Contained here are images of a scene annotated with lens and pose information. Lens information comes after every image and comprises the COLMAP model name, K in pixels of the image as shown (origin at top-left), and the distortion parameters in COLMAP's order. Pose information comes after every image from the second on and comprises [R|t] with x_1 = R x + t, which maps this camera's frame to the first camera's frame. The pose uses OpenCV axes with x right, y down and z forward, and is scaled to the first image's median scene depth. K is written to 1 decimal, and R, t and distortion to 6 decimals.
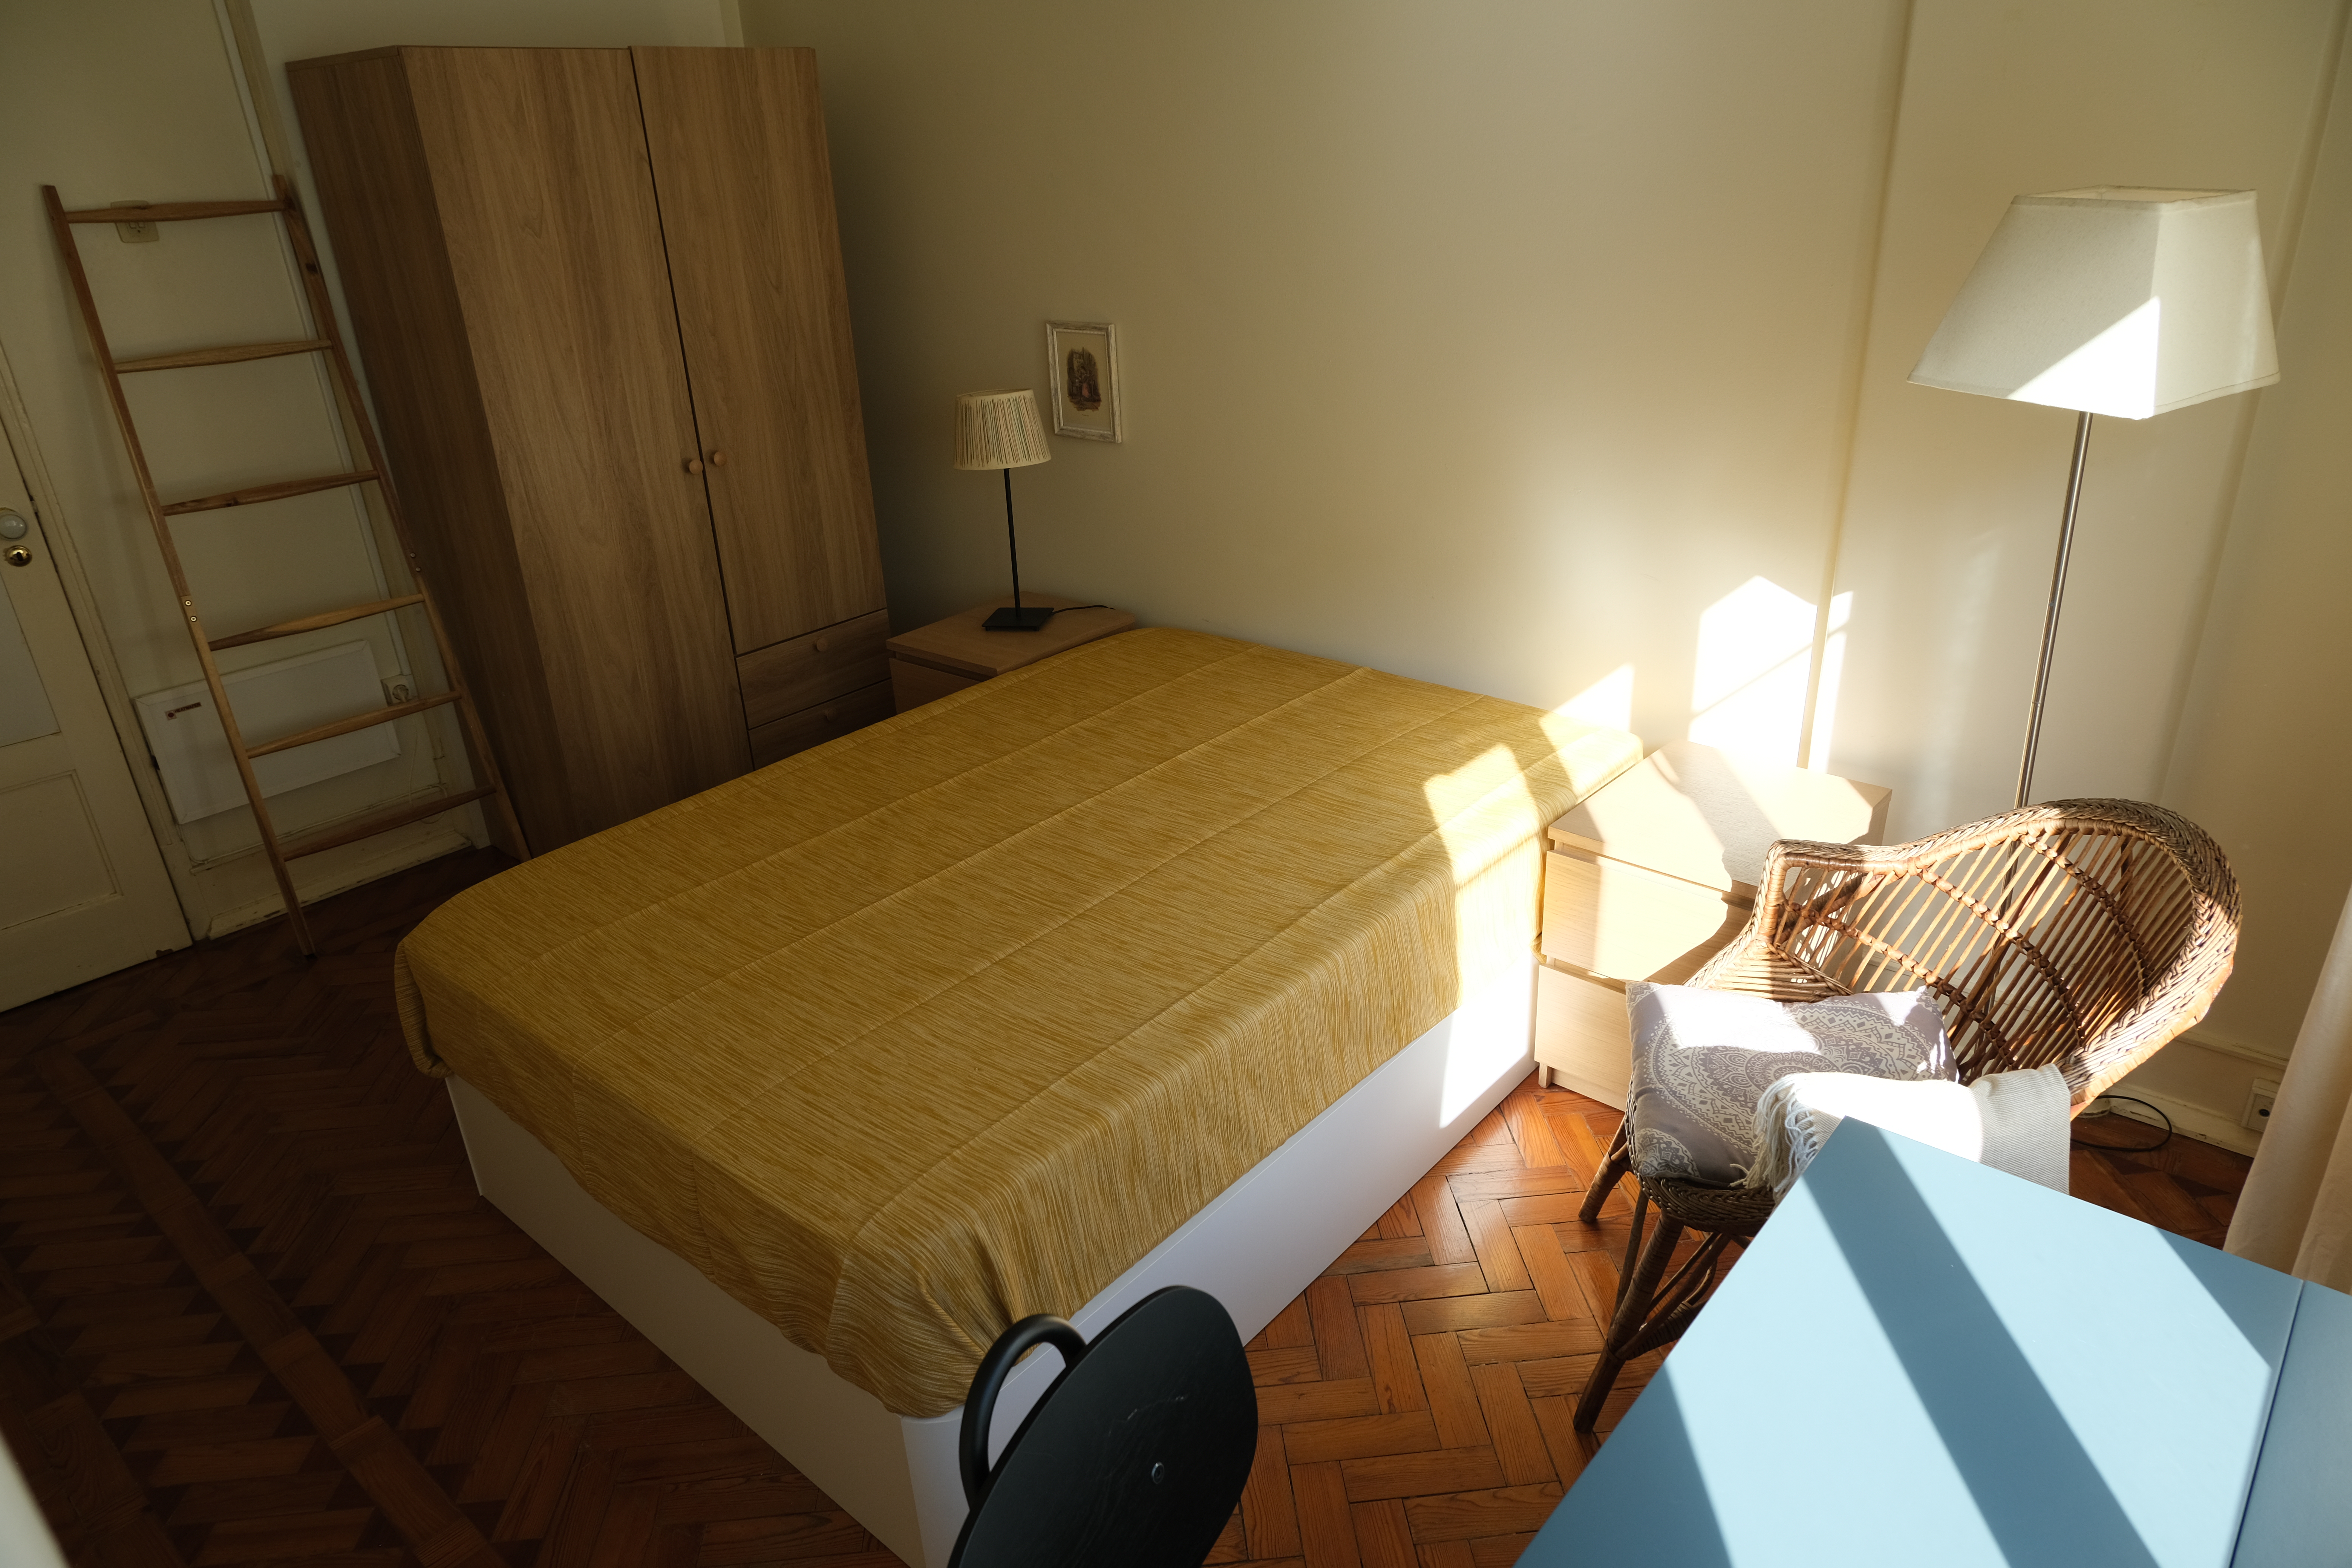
lens RADIAL K [[1469.1, 0, 1176.0], [0, 1469.1, 784.0], [0, 0, 1]] dist [-0.008146, 0.004280]
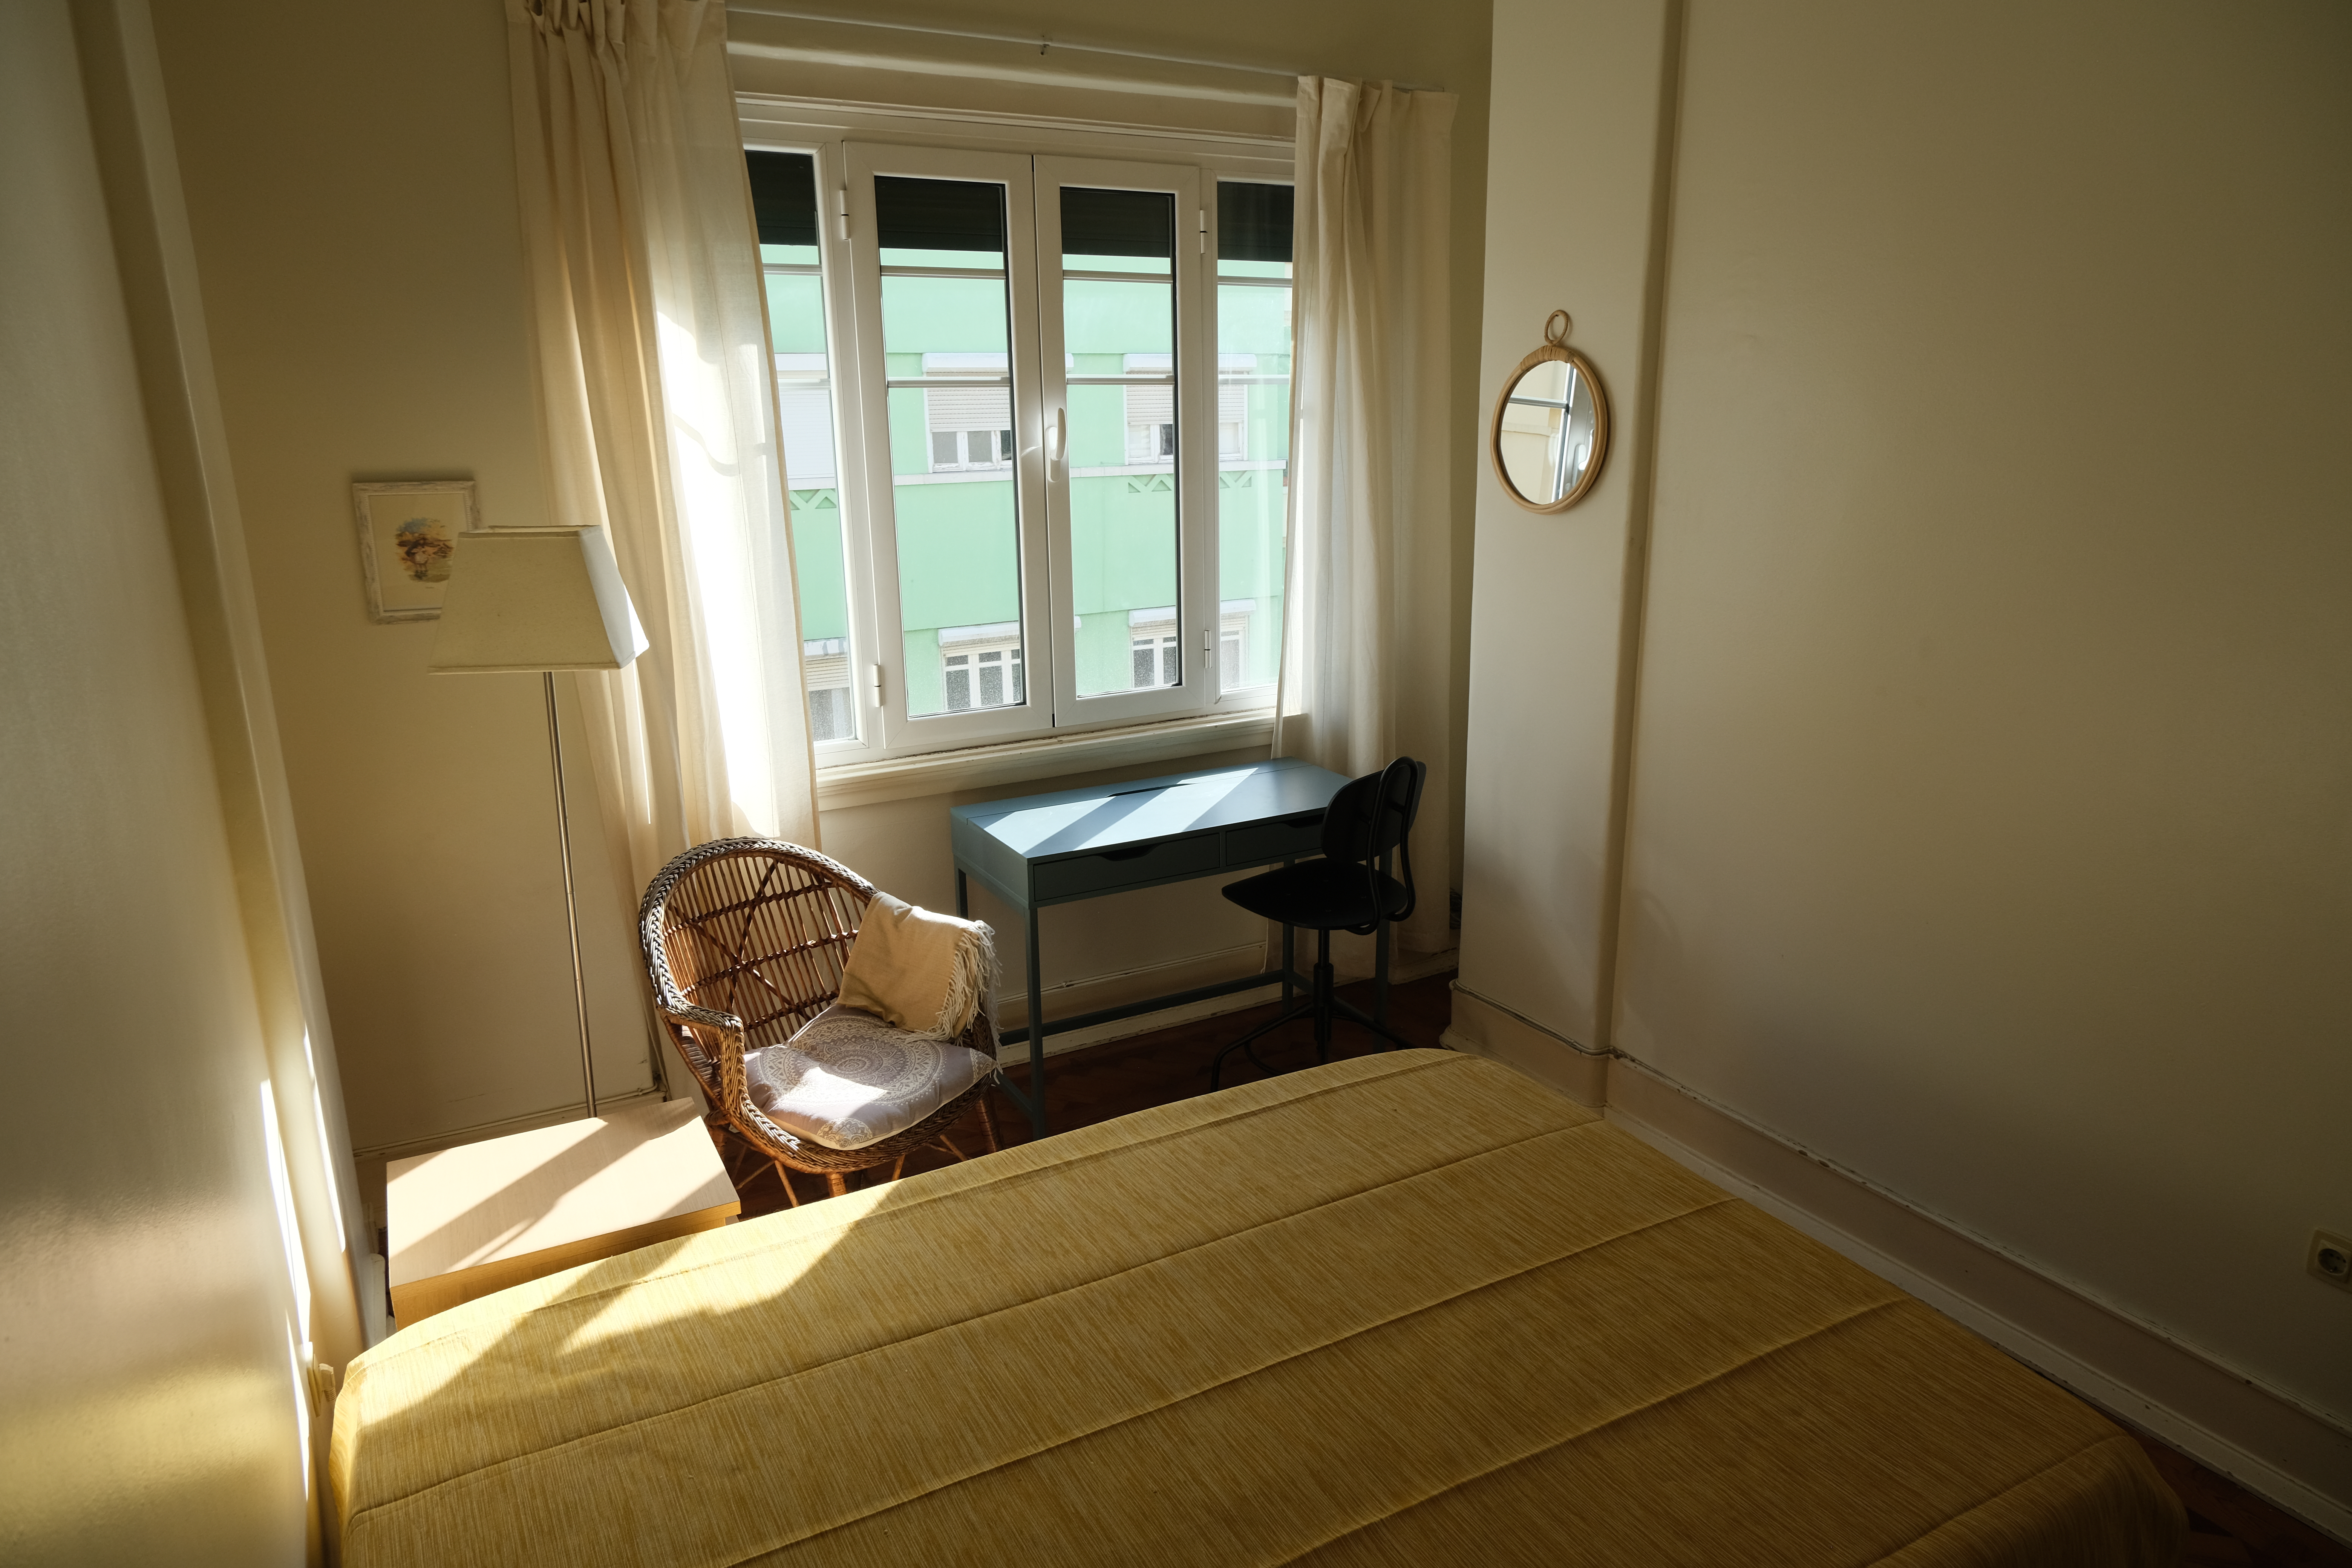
lens RADIAL K [[1469.1, 0, 1176.0], [0, 1469.1, 784.0], [0, 0, 1]] dist [-0.008146, 0.004280]
pose [[-0.939557, -0.026004, 0.341405, -0.224678], [0.190530, 0.788764, 0.584423, -0.483958], [-0.284485, 0.614146, -0.736134, 1.057609]]
